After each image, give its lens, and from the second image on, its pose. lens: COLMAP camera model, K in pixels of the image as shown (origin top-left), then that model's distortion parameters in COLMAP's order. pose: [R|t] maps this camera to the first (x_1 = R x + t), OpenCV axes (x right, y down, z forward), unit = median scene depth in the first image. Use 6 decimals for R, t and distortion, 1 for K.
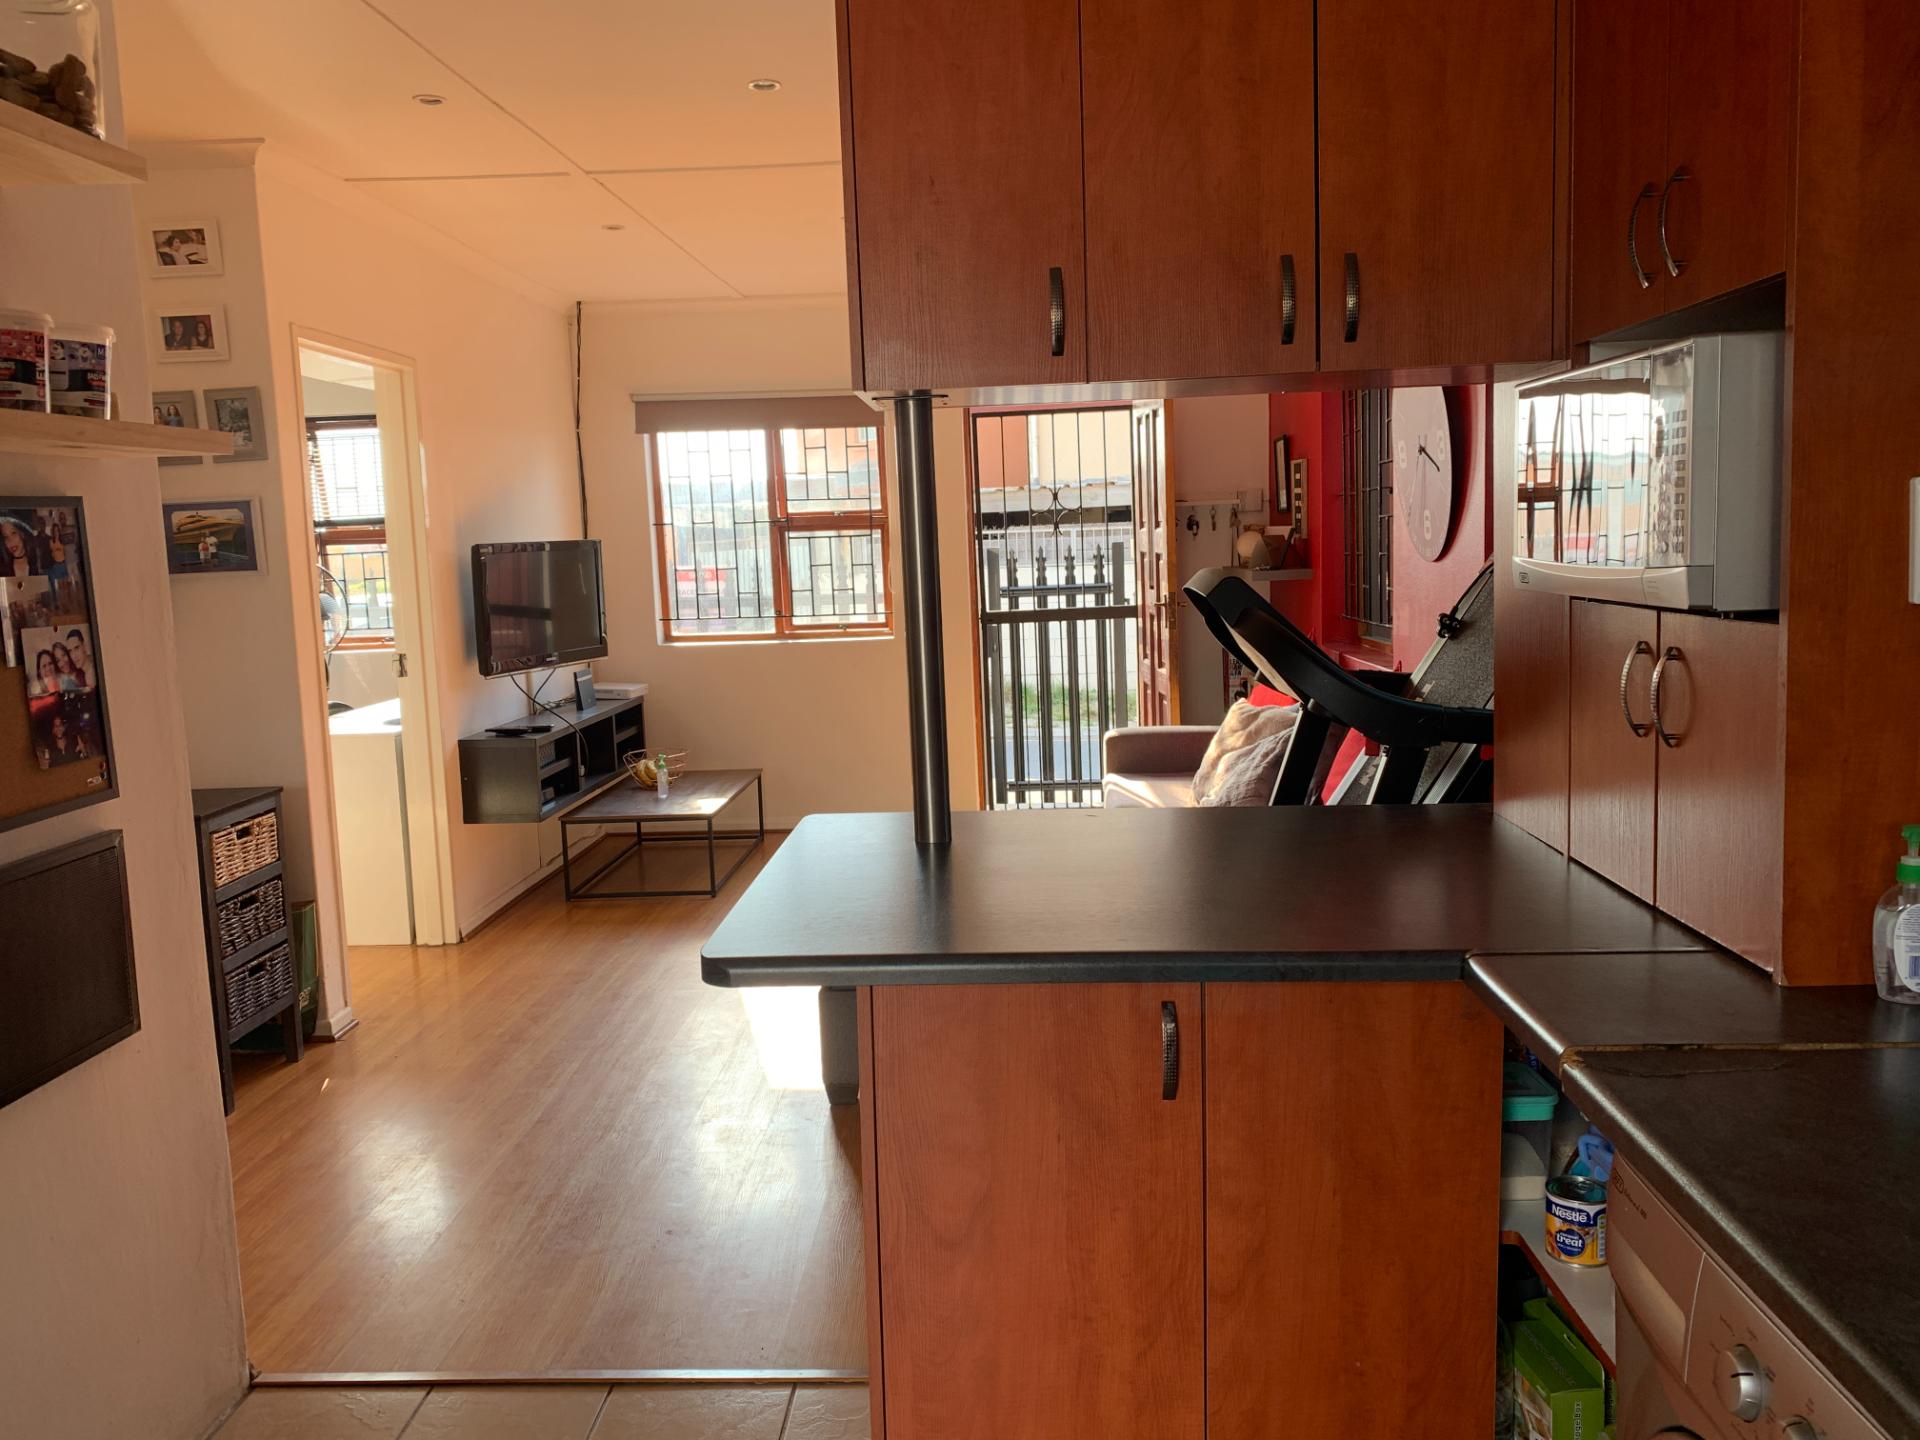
lens RADIAL K [[1463.1, 0, 951.0], [0, 1463.1, 700.7], [0, 0, 1]] dist [0.071753, -0.080457]
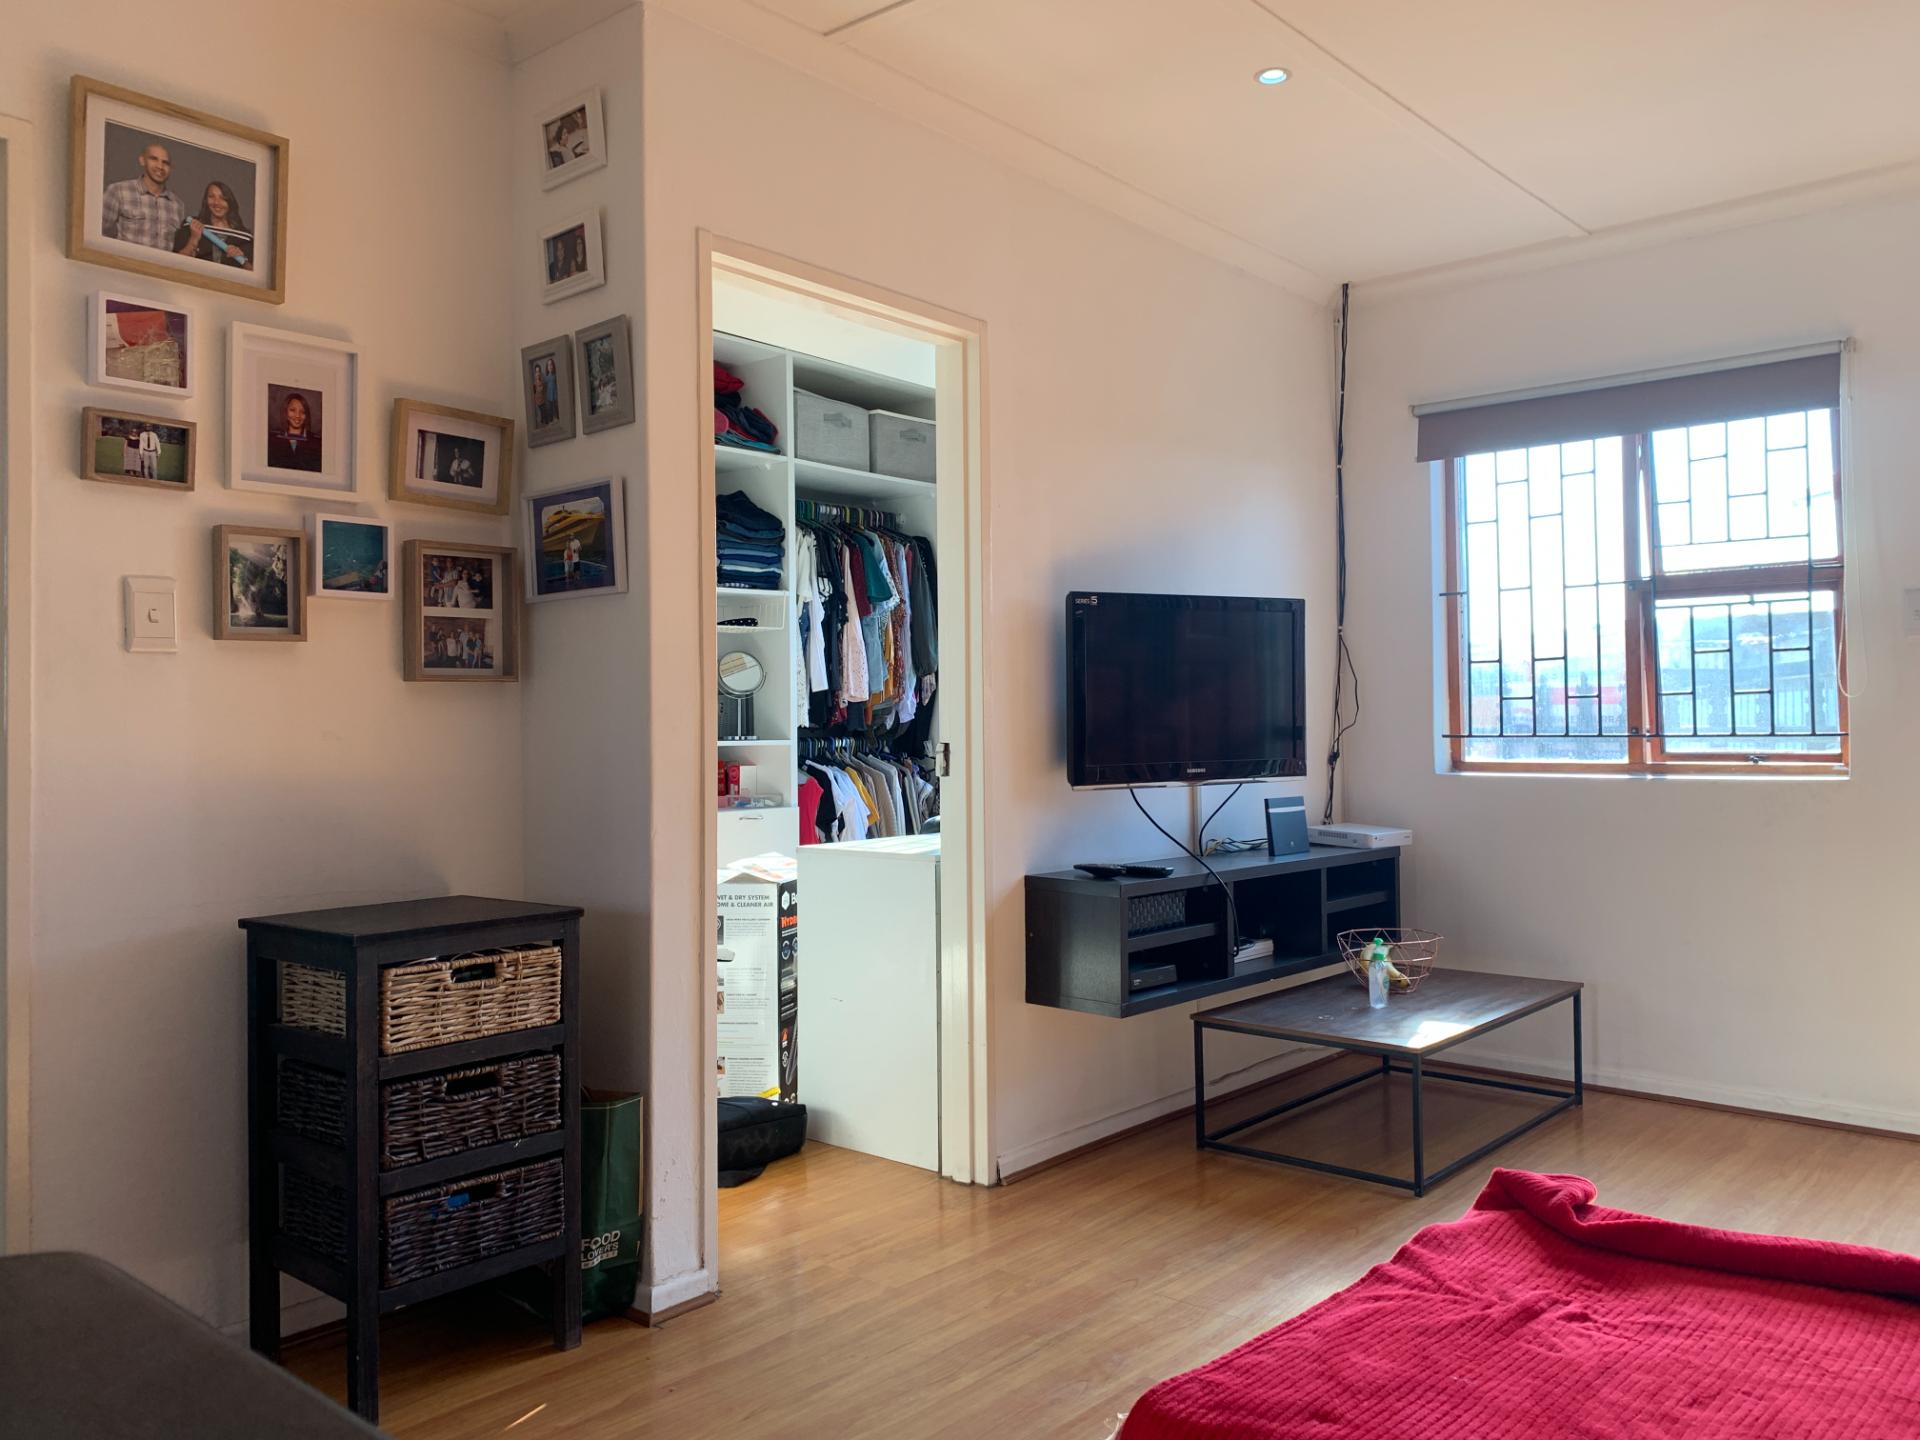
lens RADIAL K [[1463.1, 0, 951.0], [0, 1463.1, 700.7], [0, 0, 1]] dist [0.071753, -0.080457]
pose [[0.782009, 0.014961, -0.623087, 0.046003], [-0.086624, 0.992618, -0.084885, 0.005354], [0.617218, 0.120355, 0.777532, 0.358066]]
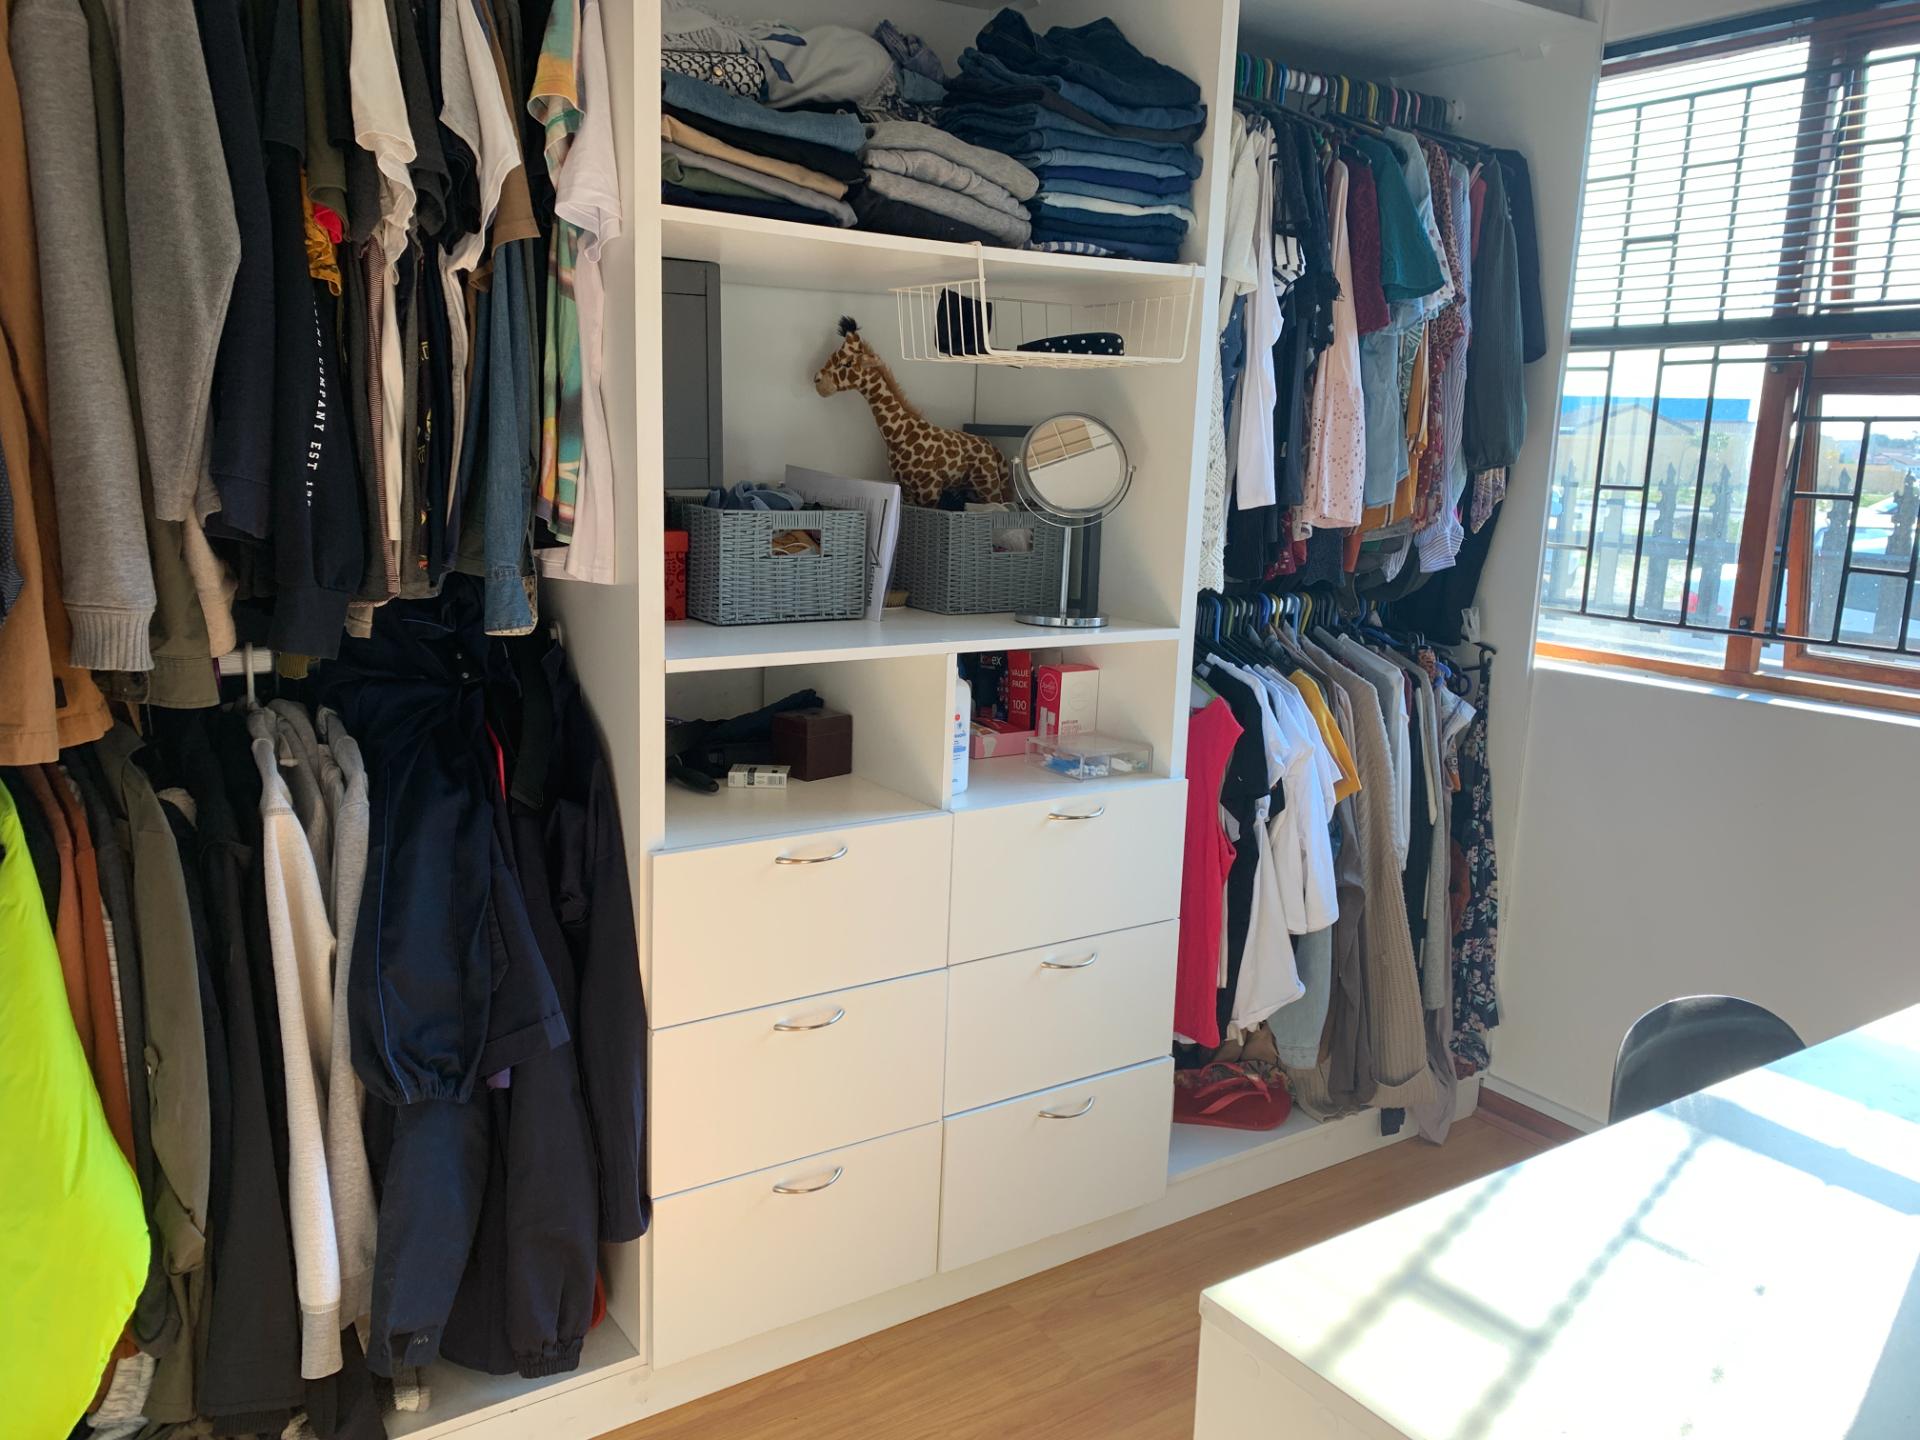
lens RADIAL K [[1469.8, 0, 907.5], [0, 1469.8, 718.9], [0, 0, 1]] dist [0.026303, -0.093309]
pose [[0.581182, 0.207000, -0.787006, -0.248729], [-0.142222, 0.978060, 0.152224, -0.050031], [0.801250, 0.023460, 0.597870, 0.639566]]
